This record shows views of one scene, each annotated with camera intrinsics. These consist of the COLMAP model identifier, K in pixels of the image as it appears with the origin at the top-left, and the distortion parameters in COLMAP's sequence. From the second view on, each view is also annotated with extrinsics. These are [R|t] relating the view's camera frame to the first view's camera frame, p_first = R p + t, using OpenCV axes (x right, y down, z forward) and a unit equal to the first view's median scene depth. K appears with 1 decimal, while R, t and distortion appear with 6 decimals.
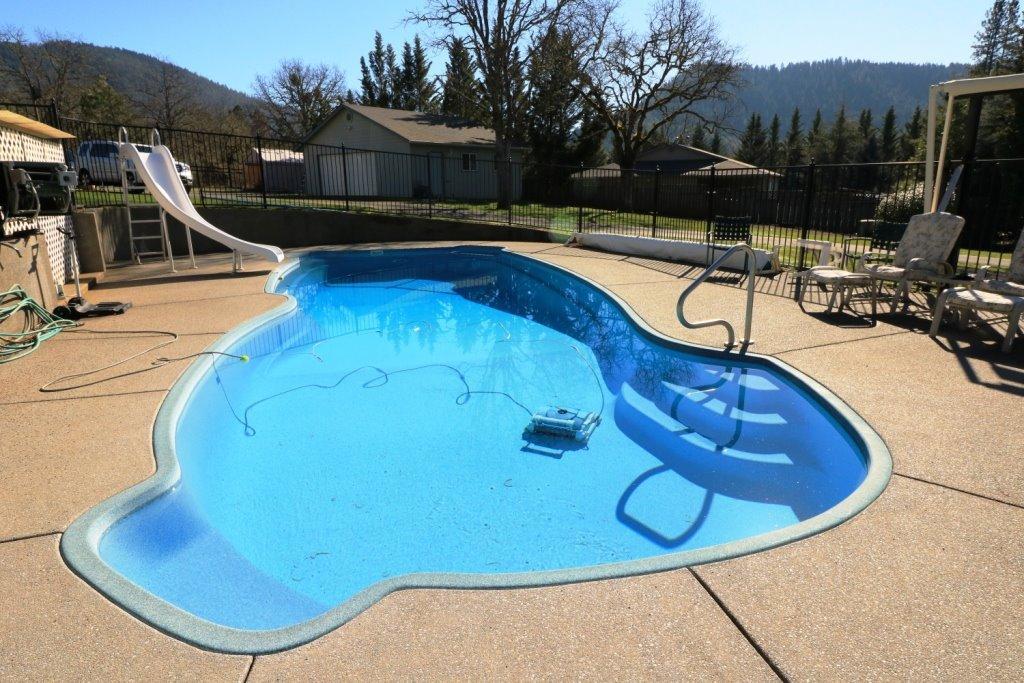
lens RADIAL K [[624.9, 0, 512.0], [0, 624.9, 341.5], [0, 0, 1]] dist [0.047469, 0.000246]
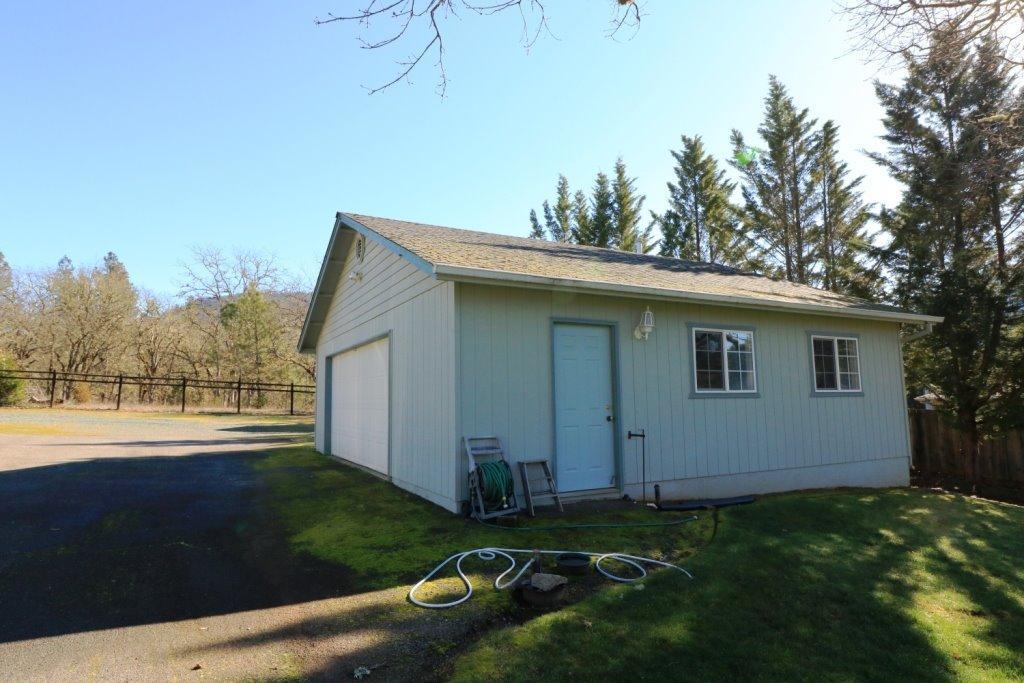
lens RADIAL K [[561.5, 0, 512.0], [0, 561.5, 341.5], [0, 0, 1]] dist [0.001821, 0.000718]
pose [[0.919303, -0.032047, -0.392244, -0.044766], [-0.100824, 0.944238, -0.313448, -0.157334], [0.380417, 0.327701, 0.864809, 0.570324]]
